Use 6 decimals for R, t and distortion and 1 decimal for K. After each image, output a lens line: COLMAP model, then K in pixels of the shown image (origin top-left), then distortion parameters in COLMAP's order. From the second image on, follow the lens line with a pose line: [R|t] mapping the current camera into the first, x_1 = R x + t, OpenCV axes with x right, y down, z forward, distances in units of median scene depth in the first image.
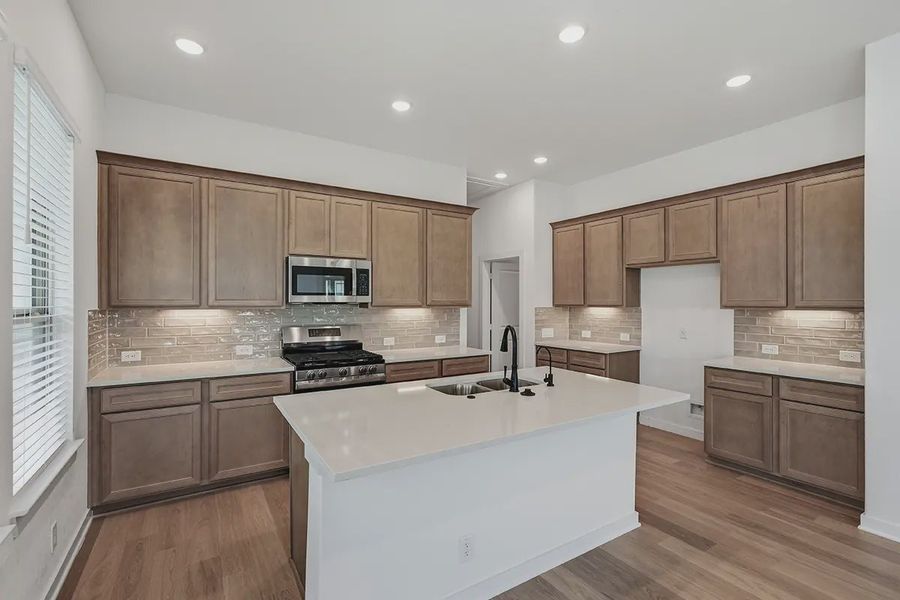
lens RADIAL K [[406.6, 0, 453.5], [0, 406.6, 297.9], [0, 0, 1]] dist [-0.004683, -0.000146]
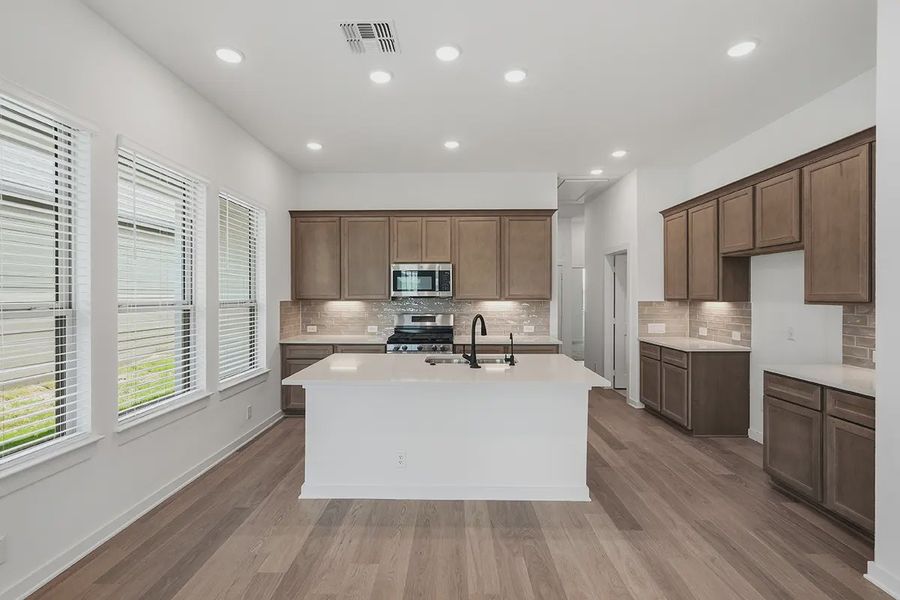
lens RADIAL K [[412.7, 0, 452.3], [0, 412.7, 296.9], [0, 0, 1]] dist [-0.004740, 0.000085]
pose [[0.837767, 0.000267, -0.546027, 0.519871], [0.007462, 0.999901, 0.011937, -0.003126], [0.545977, -0.014075, 0.837682, -0.087077]]
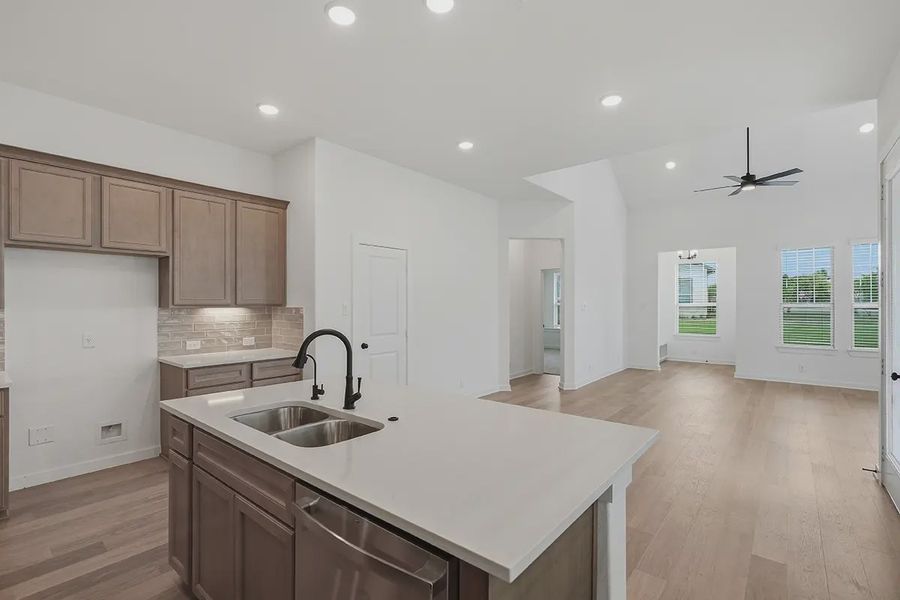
lens RADIAL K [[413.5, 0, 450.2], [0, 413.5, 304.2], [0, 0, 1]] dist [-0.004514, 0.001104]
pose [[-0.305897, -0.004703, 0.952053, -0.457906], [-0.009278, 0.999955, 0.001959, 0.010595], [-0.952020, -0.008234, -0.305926, 0.681556]]
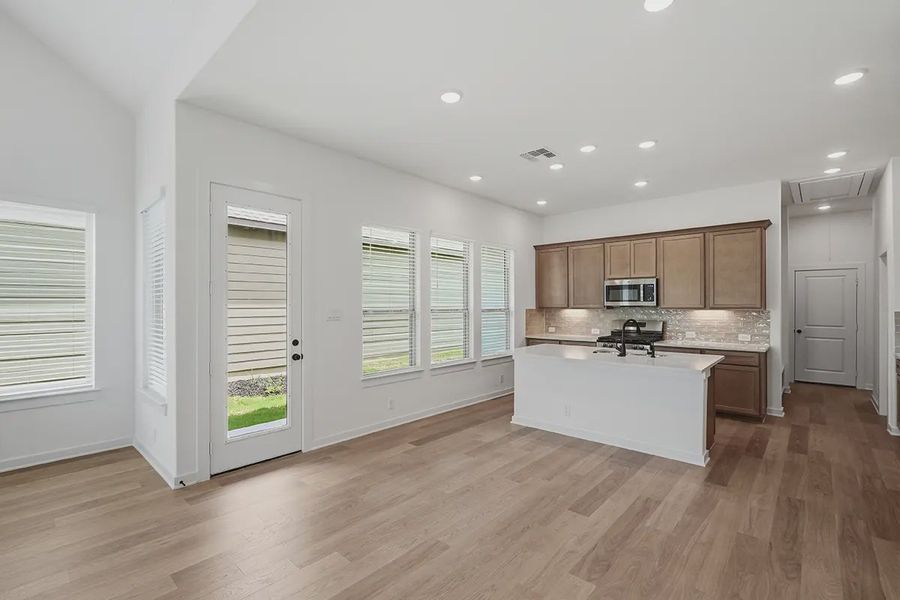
lens RADIAL K [[413.5, 0, 450.2], [0, 413.5, 304.2], [0, 0, 1]] dist [-0.004514, 0.001104]
pose [[0.268725, -0.004165, -0.963208, 1.095868], [0.013621, 0.999907, -0.000524, -0.004159], [0.963121, -0.012979, 0.268757, -0.147577]]
